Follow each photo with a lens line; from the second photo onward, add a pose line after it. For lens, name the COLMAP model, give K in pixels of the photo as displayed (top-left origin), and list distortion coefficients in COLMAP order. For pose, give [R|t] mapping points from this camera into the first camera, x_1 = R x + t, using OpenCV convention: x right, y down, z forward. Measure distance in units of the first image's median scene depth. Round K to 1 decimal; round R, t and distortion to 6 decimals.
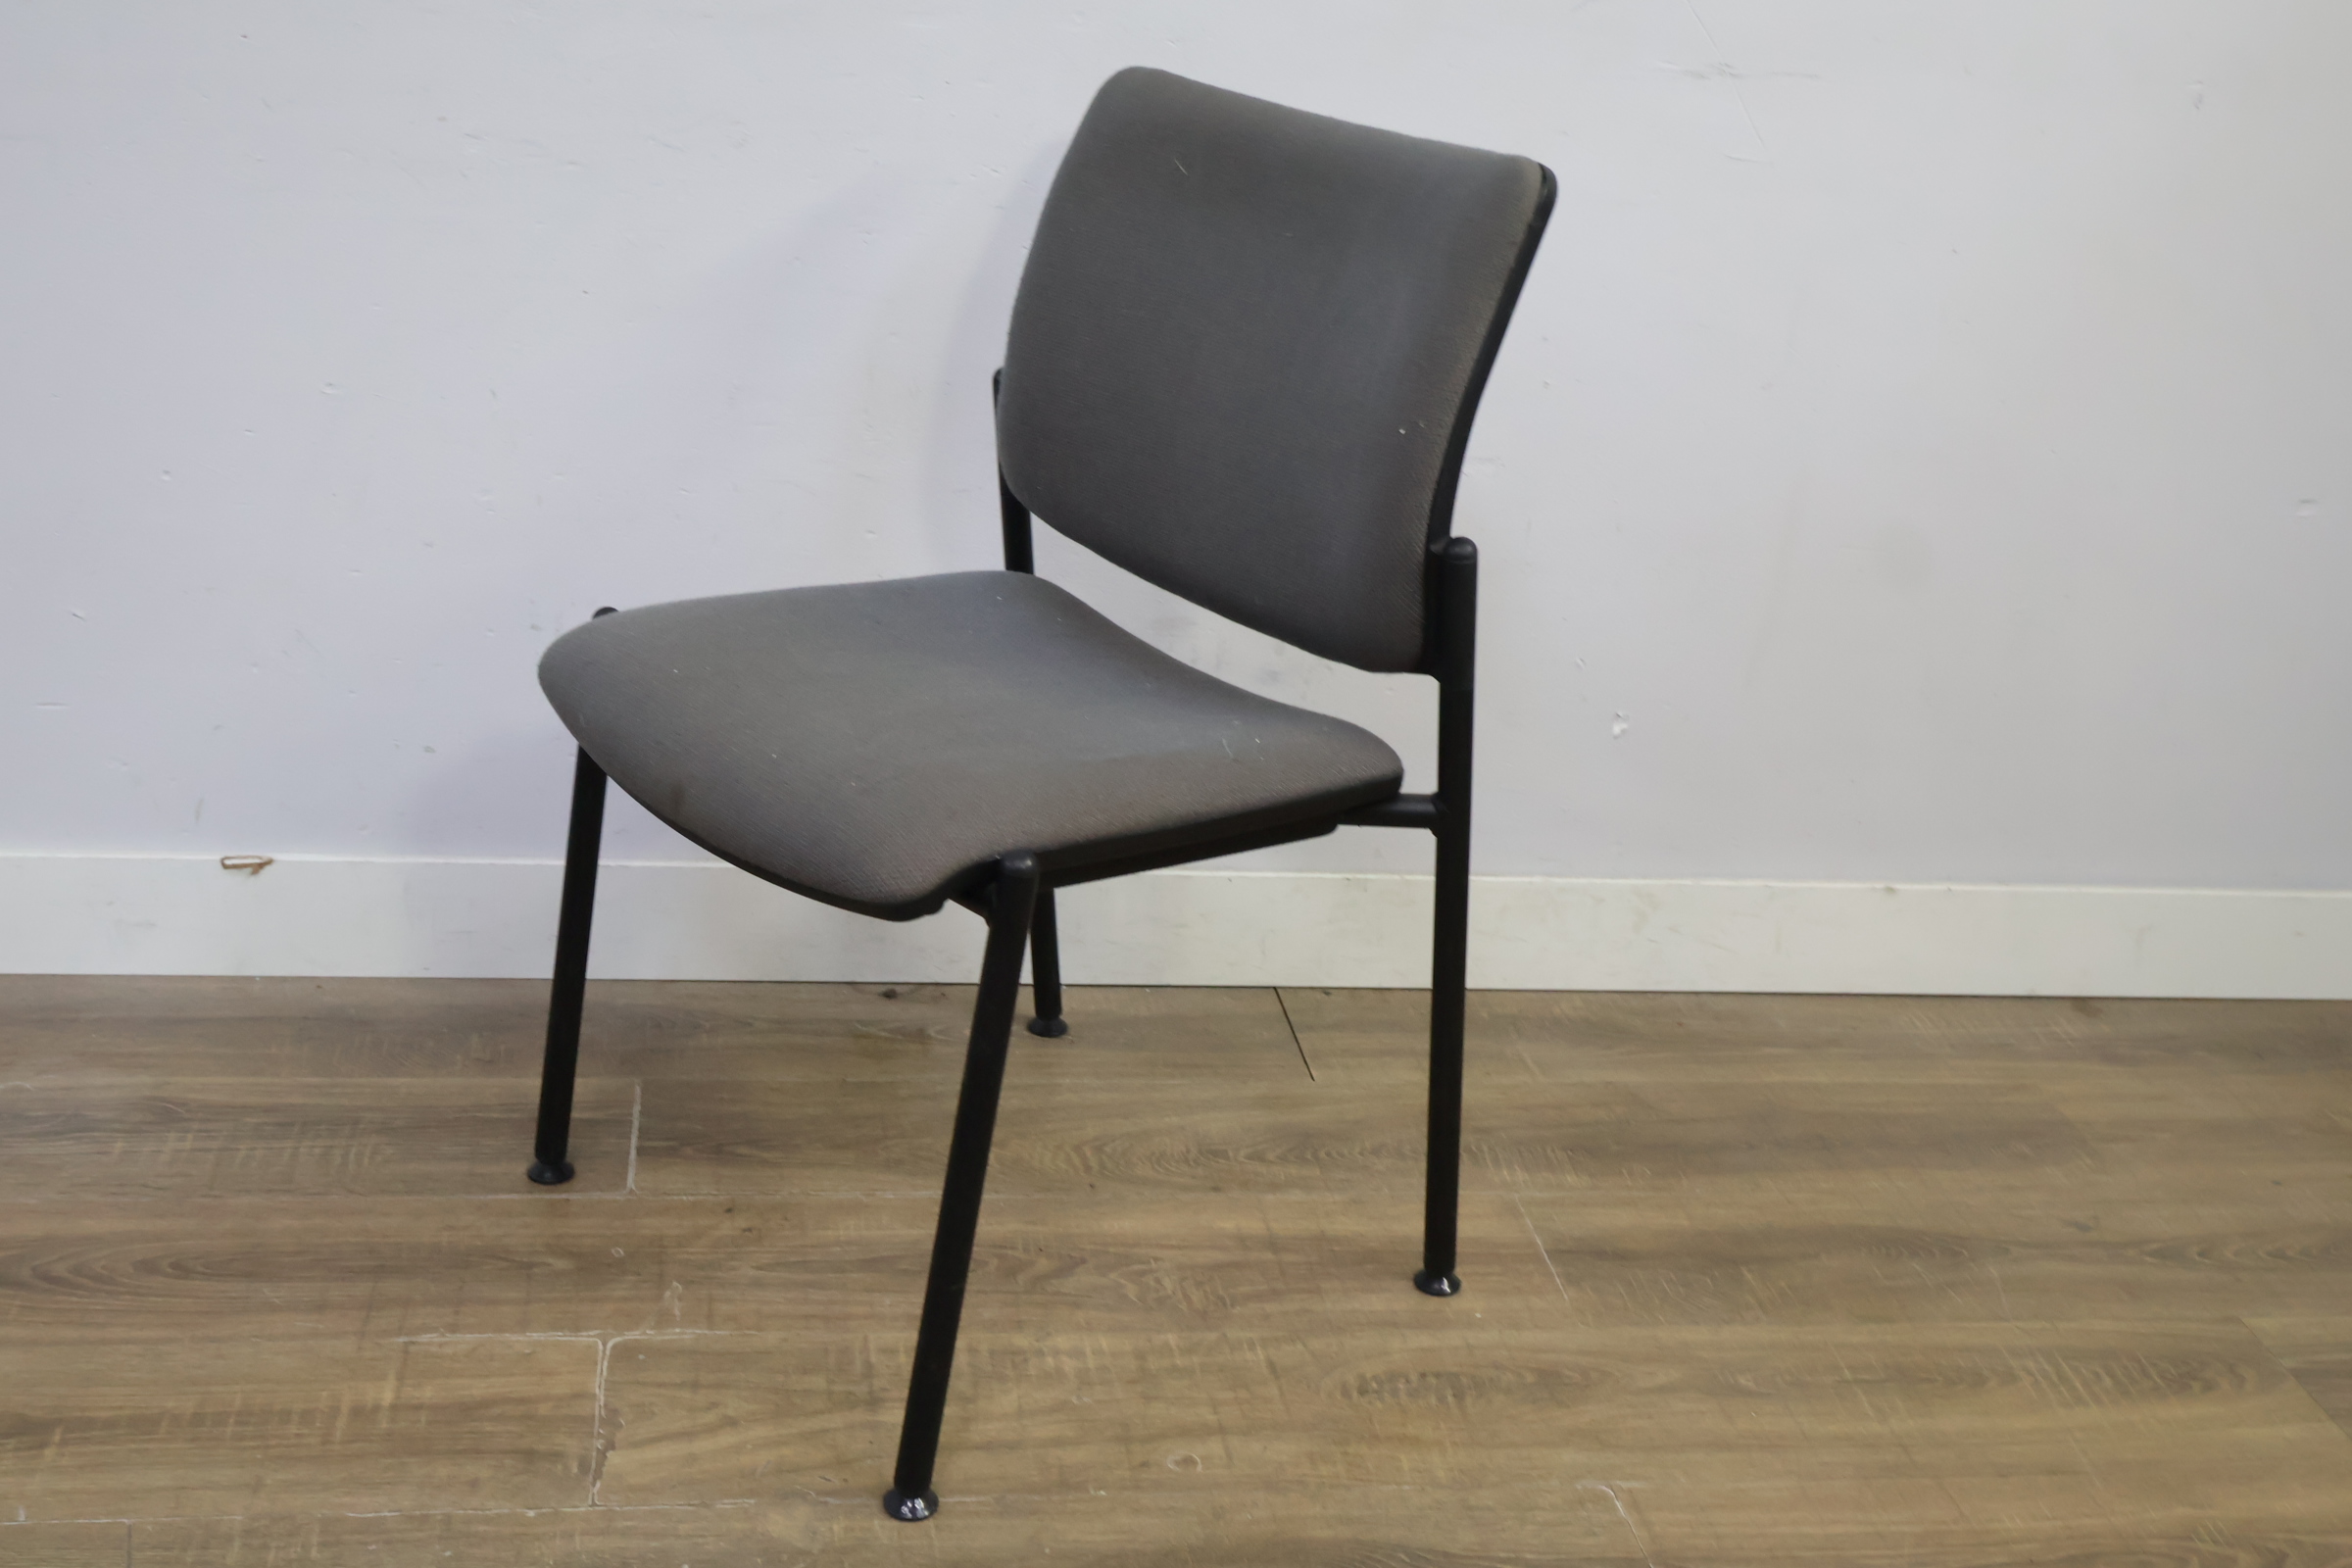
lens RADIAL K [[2669.3, 0, 1161.1], [0, 2669.3, 783.9], [0, 0, 1]] dist [0.002466, 0.000000]
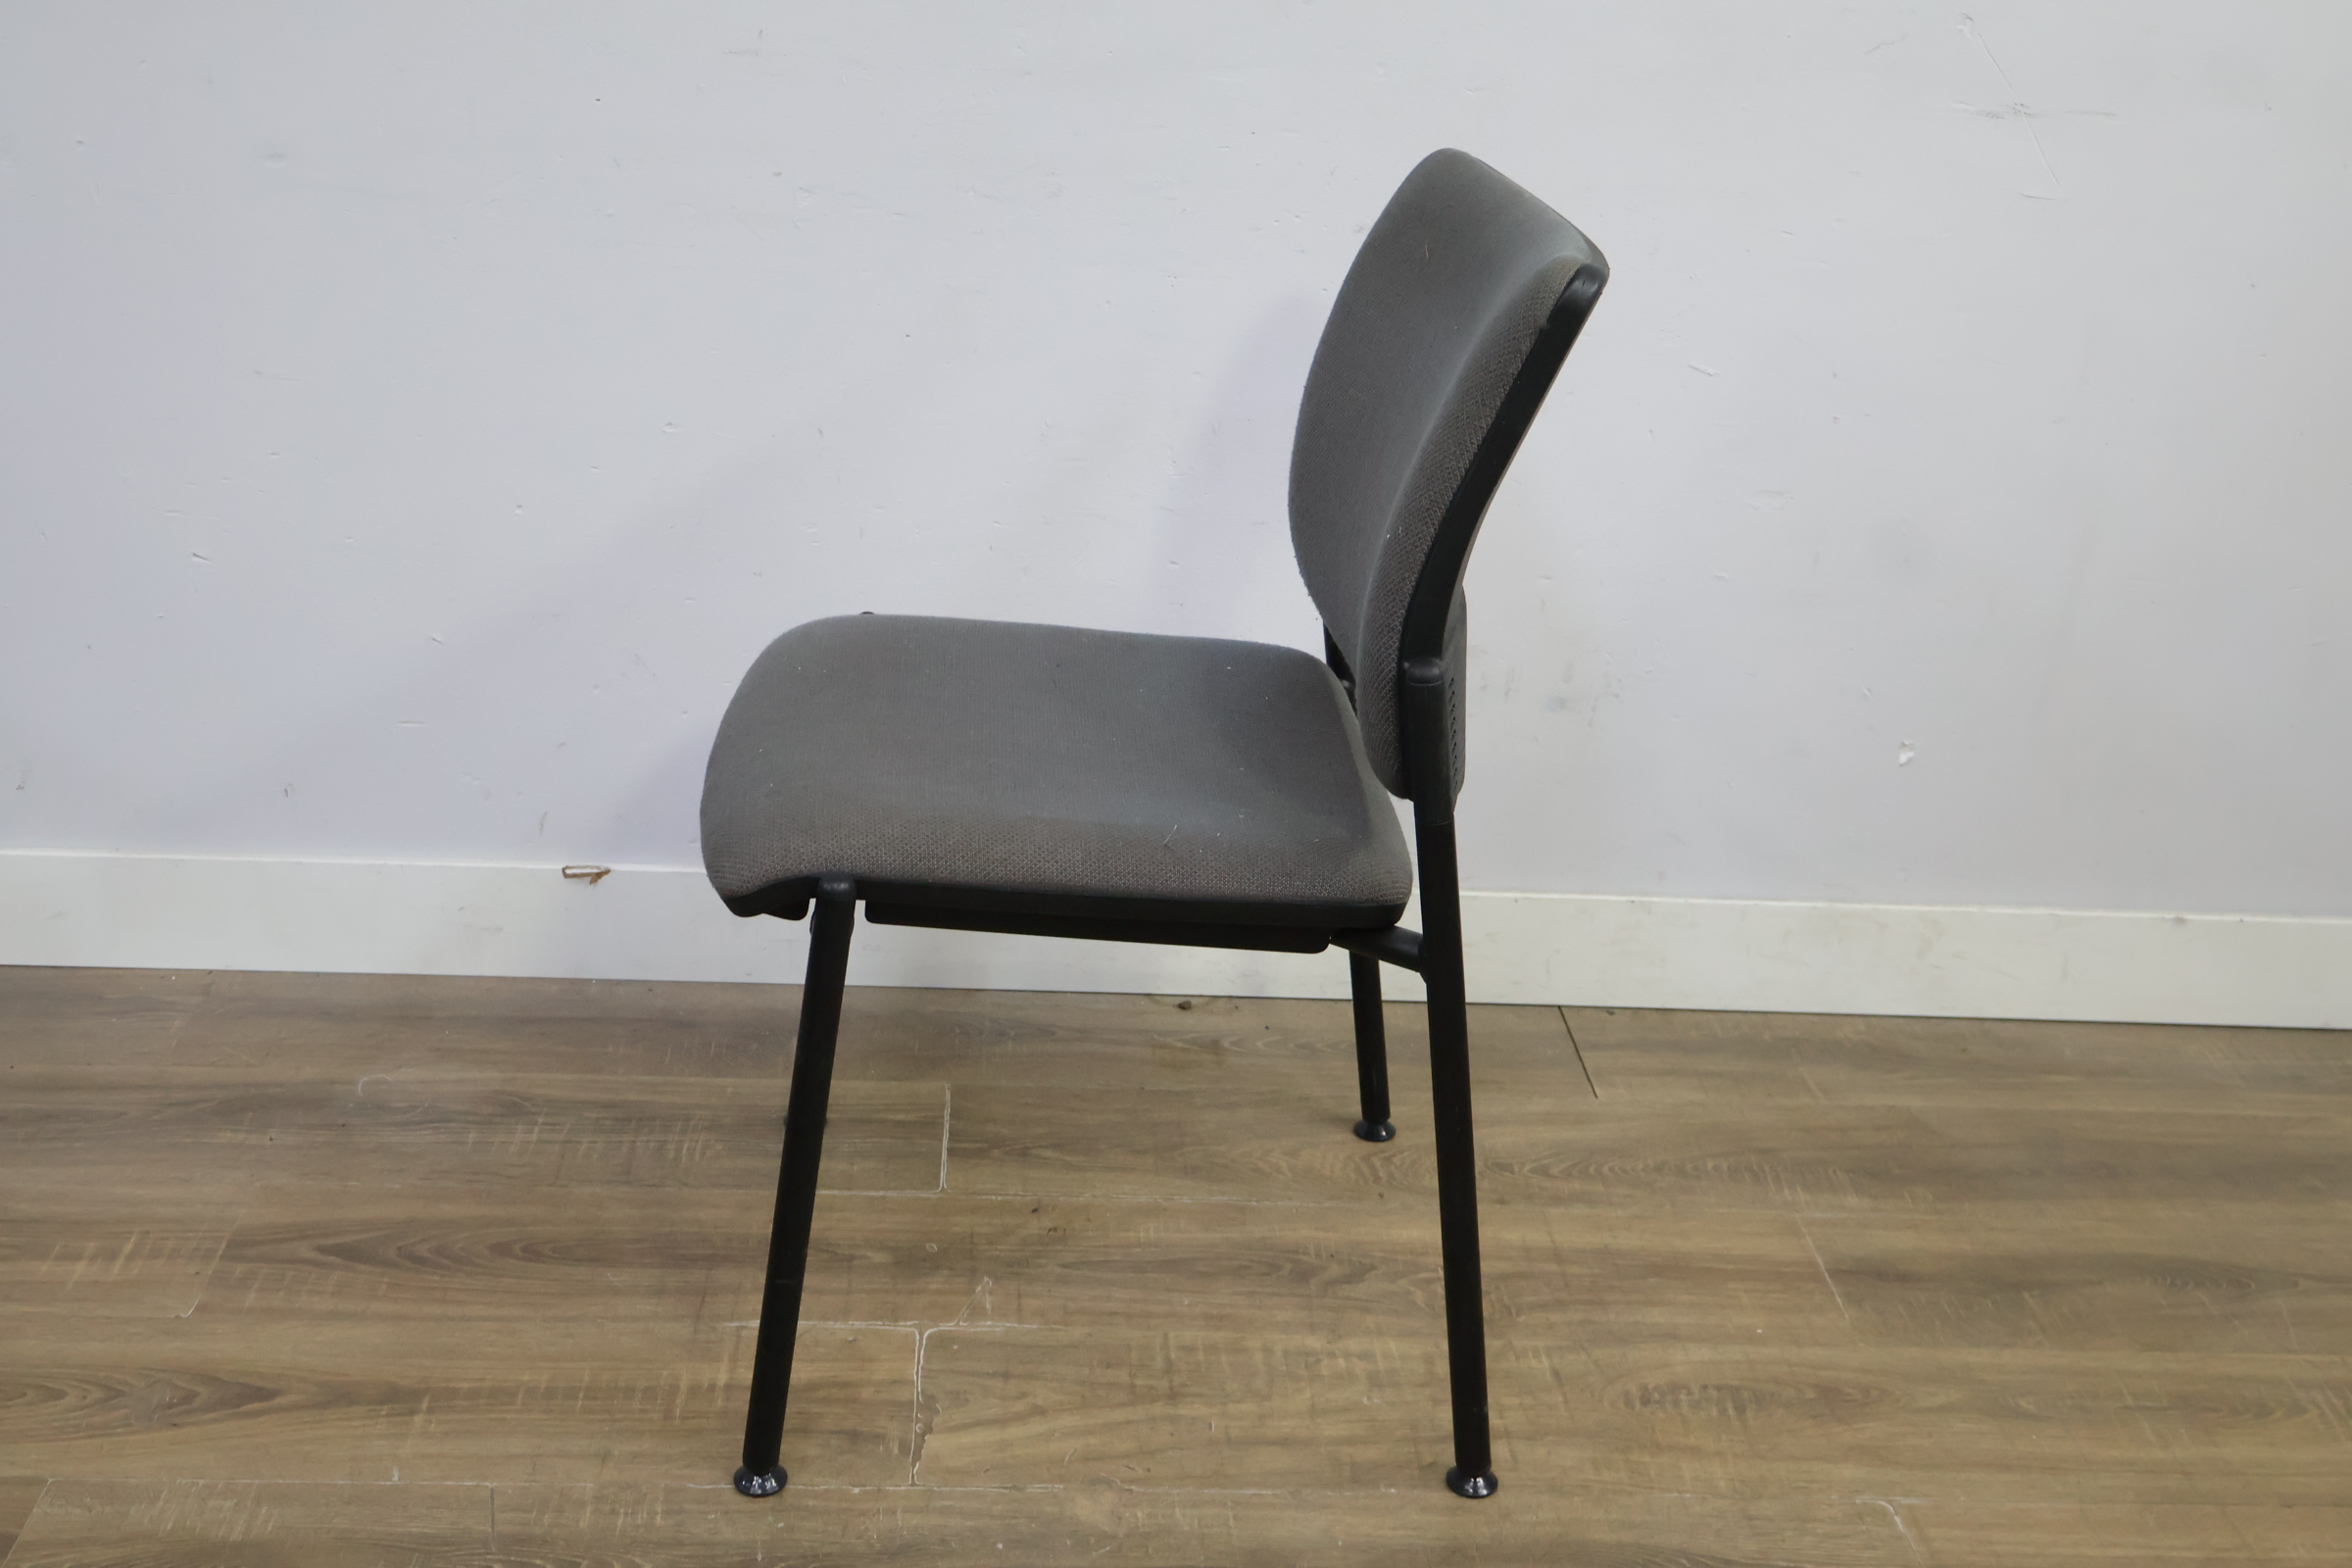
lens RADIAL K [[2674.4, 0, 1177.9], [0, 2674.4, 784.8], [0, 0, 1]] dist [0.008429, 0.000000]
pose [[0.995458, 0.009904, -0.094688, -0.008303], [-0.010126, 0.999947, -0.001870, -0.006730], [0.094664, 0.002821, 0.995505, -0.045474]]
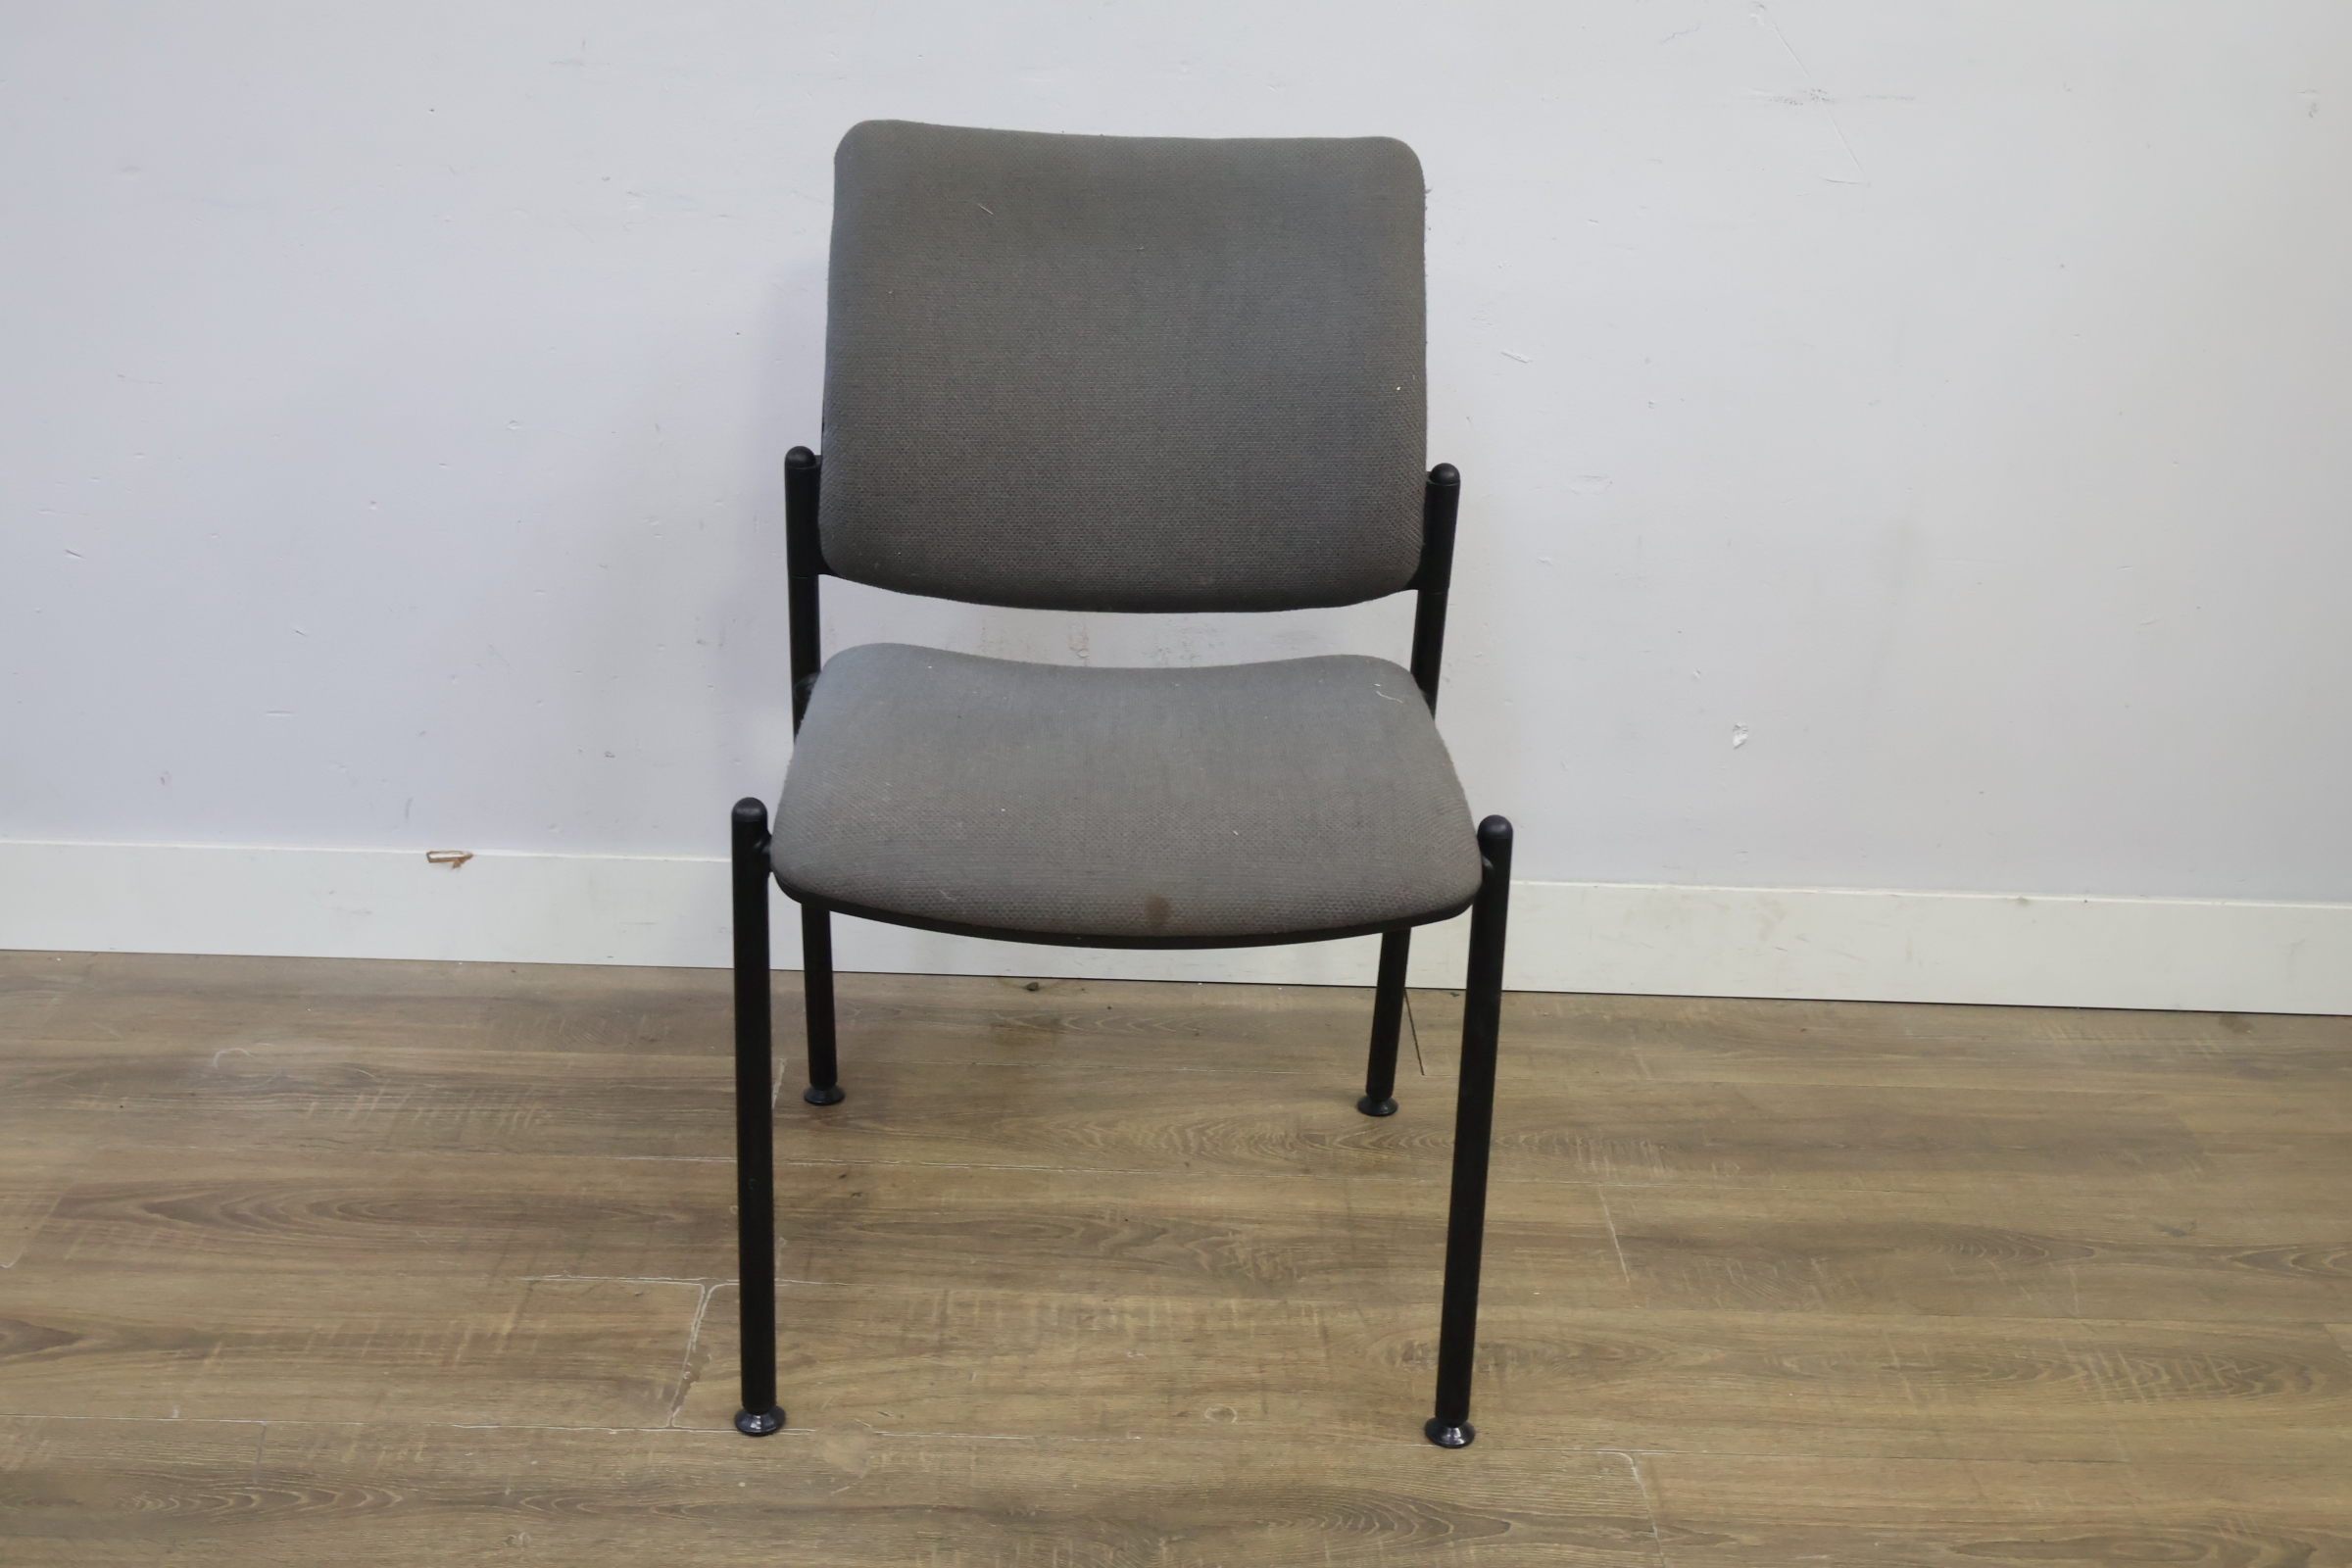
lens RADIAL K [[2669.3, 0, 1168.9], [0, 2669.3, 784.1], [0, 0, 1]] dist [0.002466, 0.000000]
pose [[0.989345, 0.003415, -0.145552, 0.130439], [-0.006245, 0.999800, -0.018992, 0.021664], [0.145458, 0.019698, 0.989168, -0.054986]]
